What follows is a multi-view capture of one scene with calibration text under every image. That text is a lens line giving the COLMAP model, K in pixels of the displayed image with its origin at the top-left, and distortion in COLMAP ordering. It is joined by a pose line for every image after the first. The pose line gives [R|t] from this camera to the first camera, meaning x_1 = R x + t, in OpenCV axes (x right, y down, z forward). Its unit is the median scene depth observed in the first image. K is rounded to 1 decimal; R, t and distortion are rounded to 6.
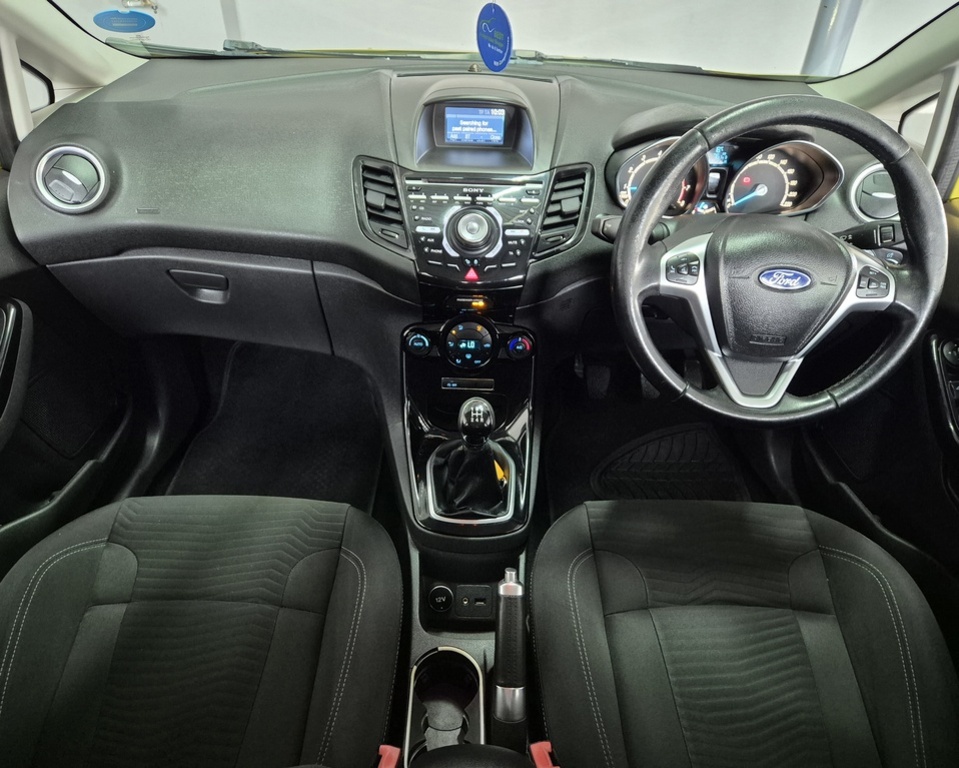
lens RADIAL K [[654.5, 0, 479.5], [0, 654.5, 384.0], [0, 0, 1]] dist [0.058299, -0.057589]
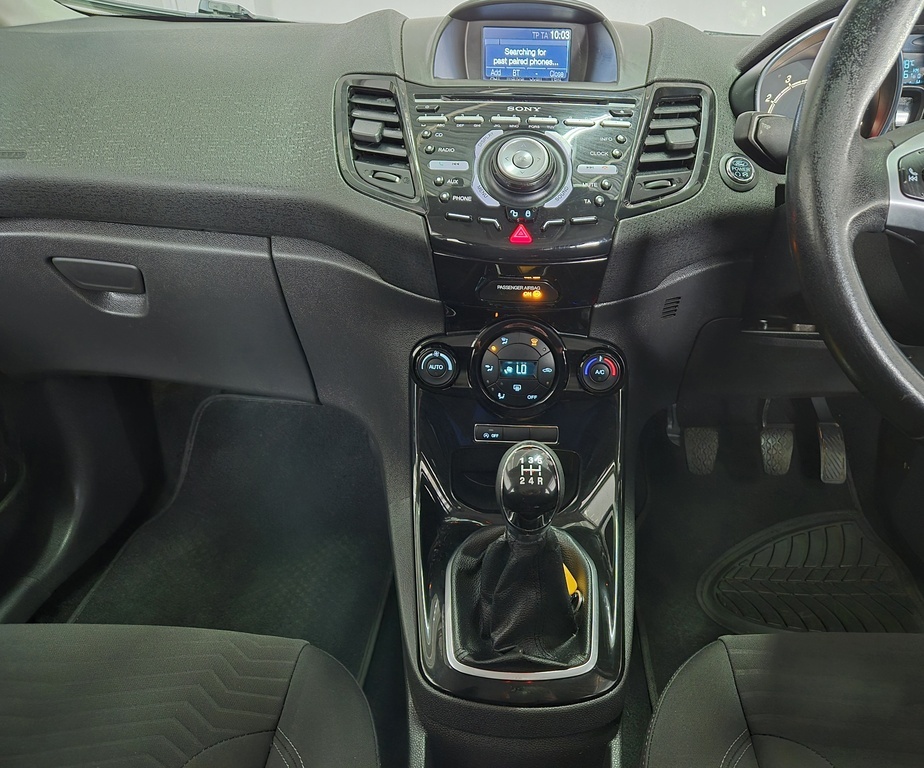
lens RADIAL K [[685.1, 0, 517.9], [0, 685.1, 384.3], [0, 0, 1]] dist [0.040549, -0.002831]
pose [[0.999680, -0.005607, -0.024649, -0.000344], [0.002037, 0.989787, -0.142542, 0.049950], [0.025197, 0.142446, 0.989482, 0.385444]]
